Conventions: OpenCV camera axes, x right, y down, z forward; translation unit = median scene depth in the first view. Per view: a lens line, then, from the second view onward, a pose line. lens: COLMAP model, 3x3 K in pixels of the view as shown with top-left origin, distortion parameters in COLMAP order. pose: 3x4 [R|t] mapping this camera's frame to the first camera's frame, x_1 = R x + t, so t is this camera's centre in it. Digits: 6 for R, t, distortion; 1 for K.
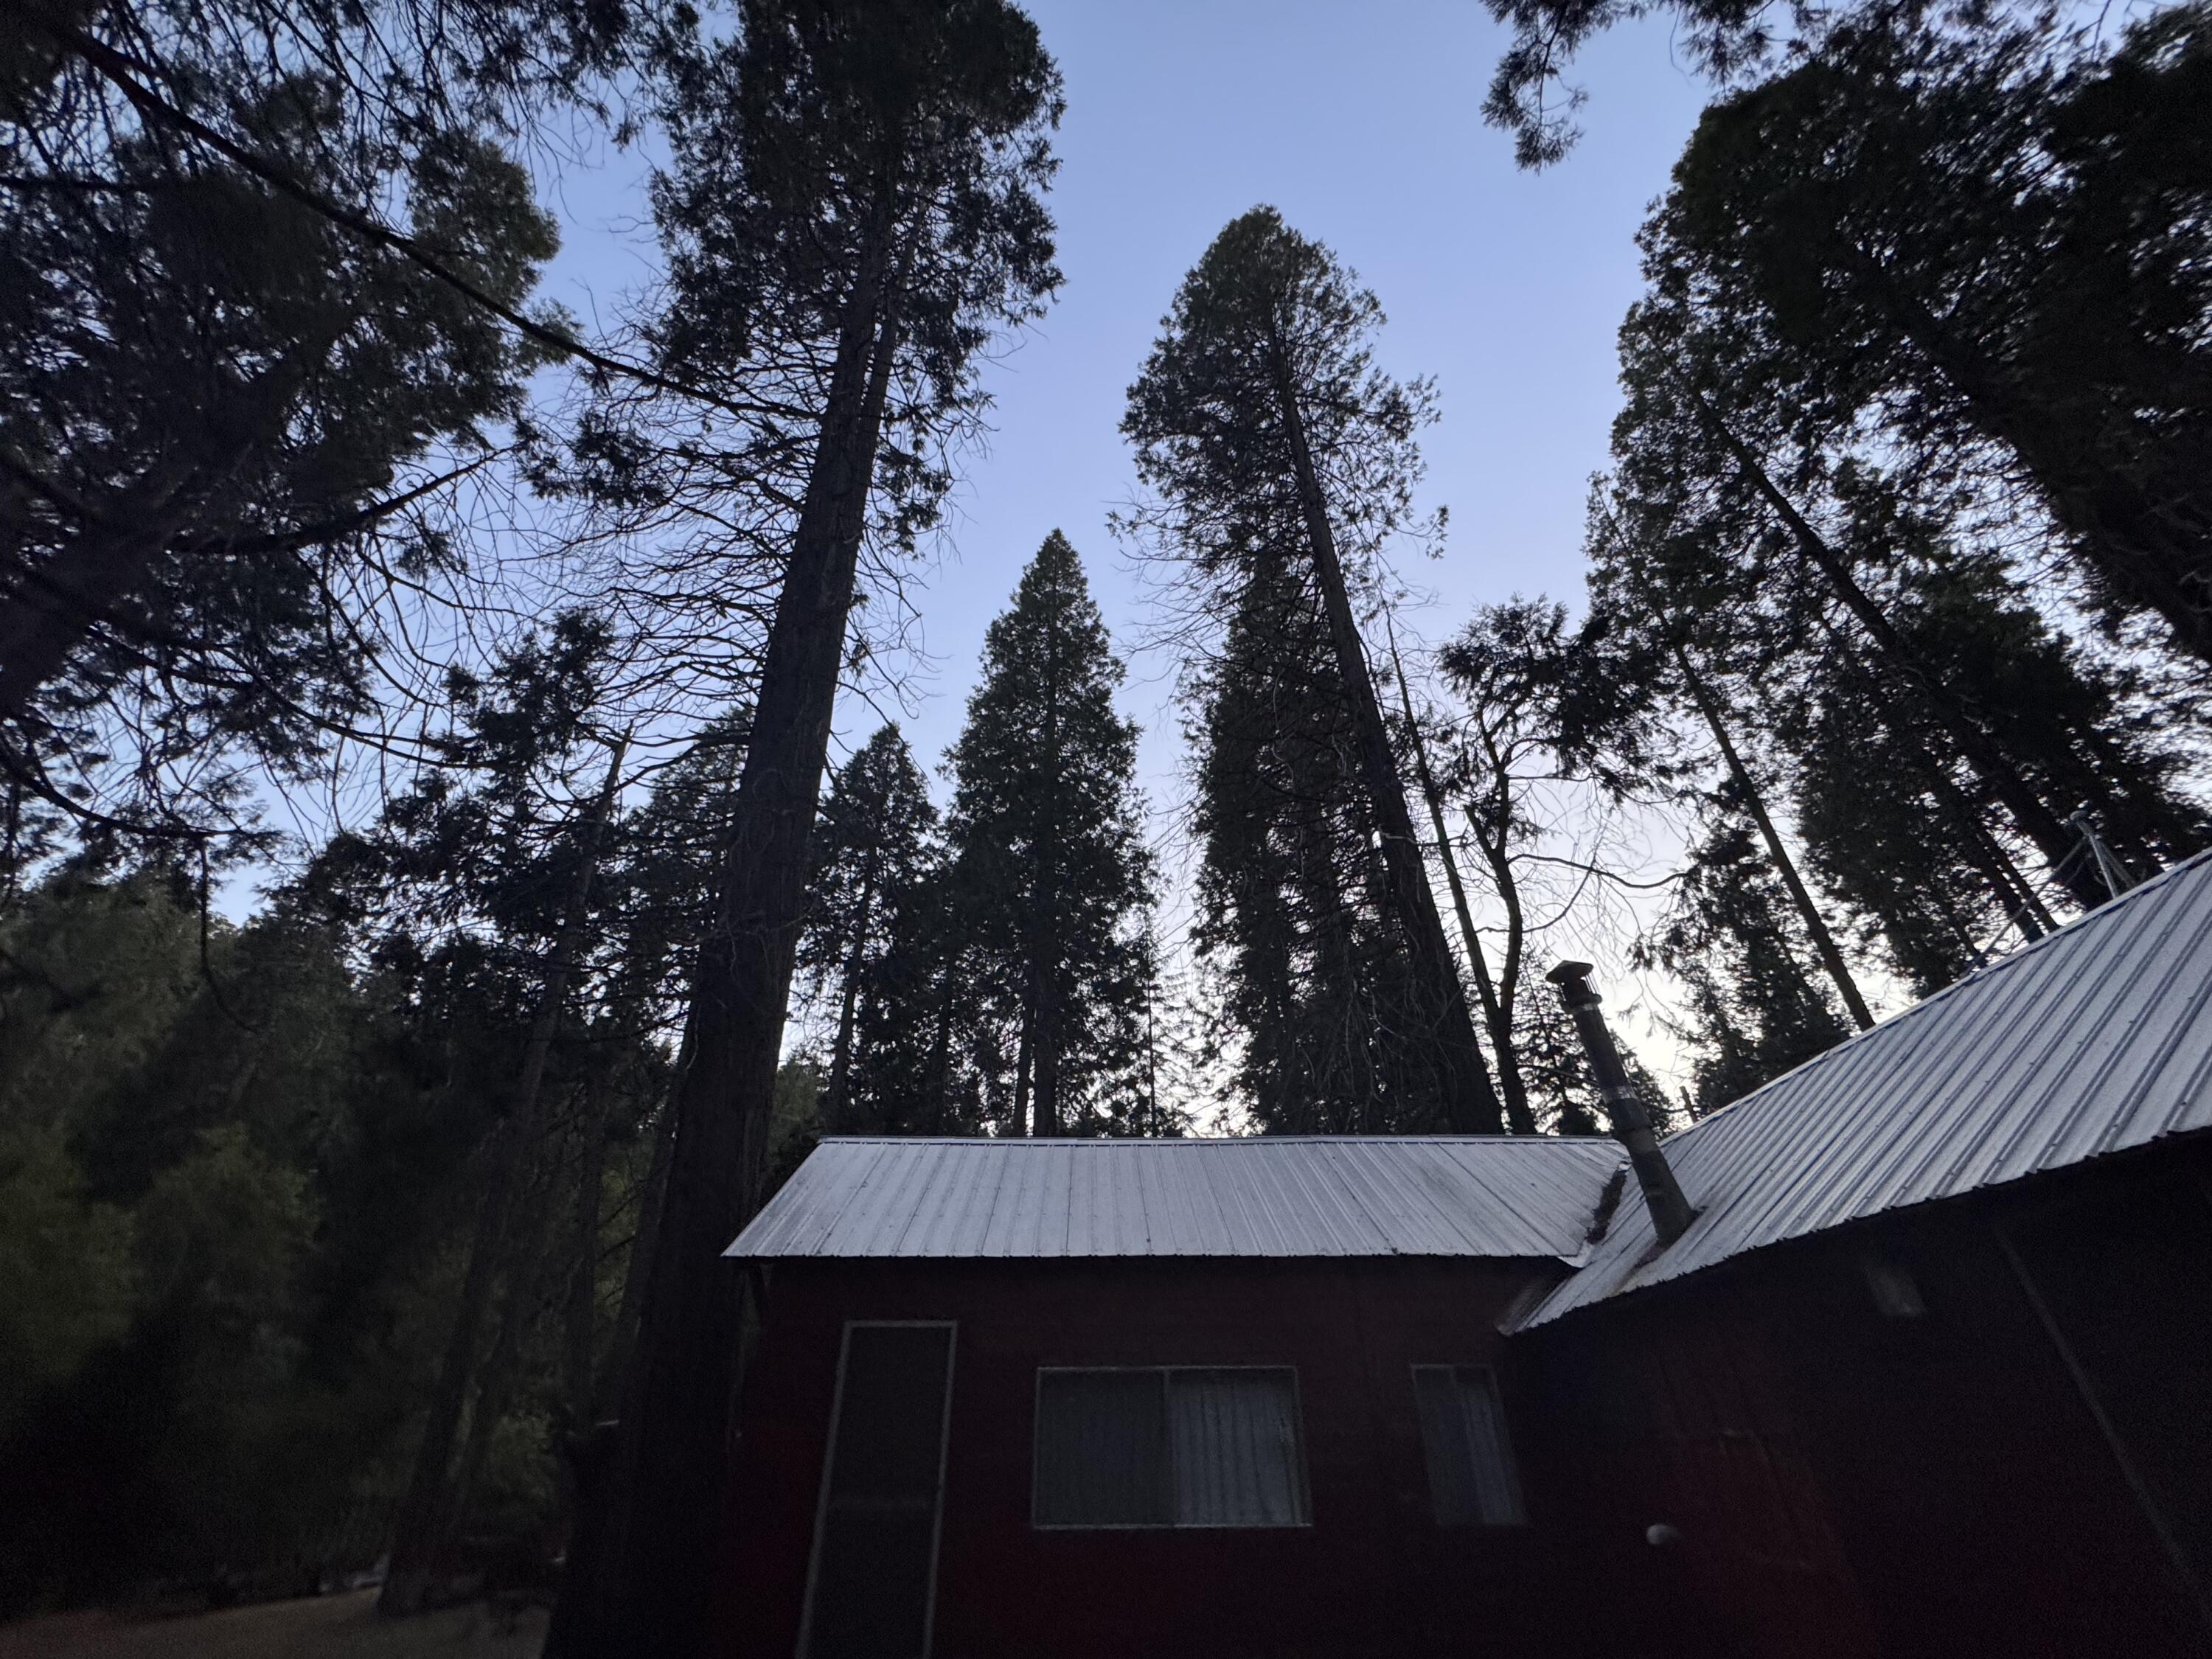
lens RADIAL K [[878.3, 0, 1105.8], [0, 878.3, 826.4], [0, 0, 1]] dist [-0.003055, 0.000089]
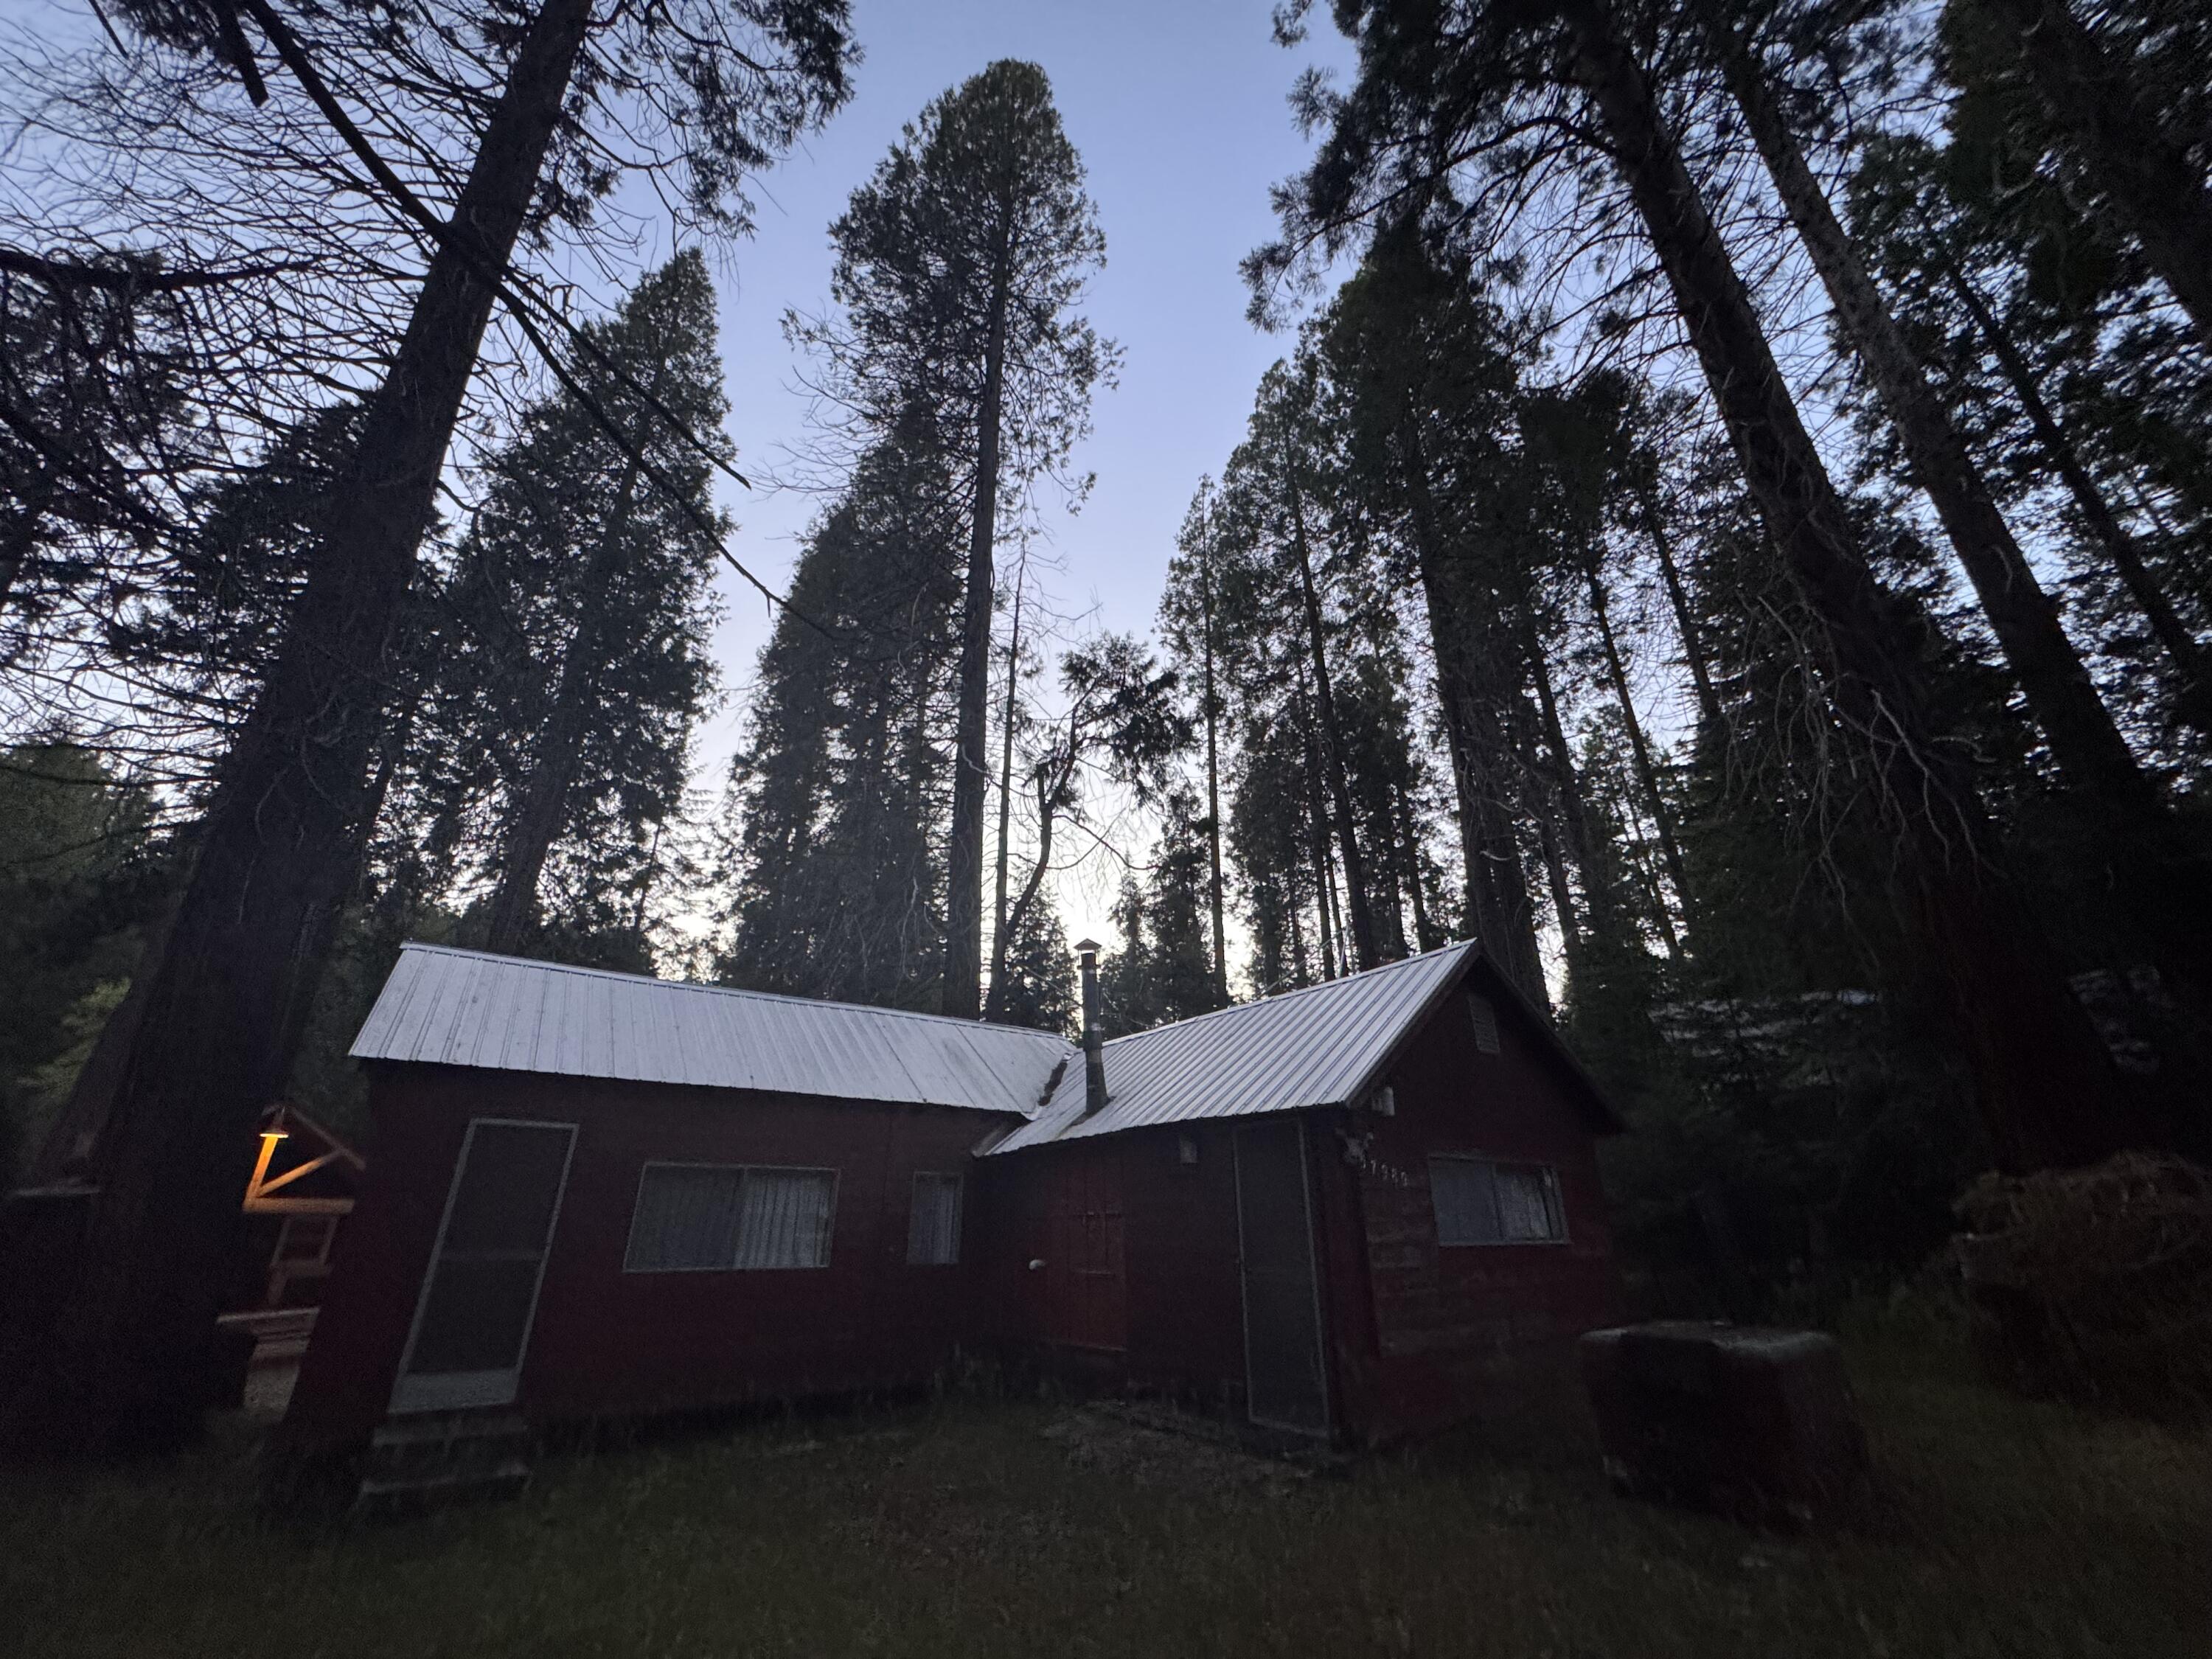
lens RADIAL K [[878.3, 0, 1105.8], [0, 878.3, 826.4], [0, 0, 1]] dist [-0.003055, 0.000089]
pose [[0.820170, 0.241544, 0.518630, -0.069537], [-0.332047, 0.939178, 0.087696, -0.041398], [-0.465903, -0.244135, 0.850489, -0.065426]]
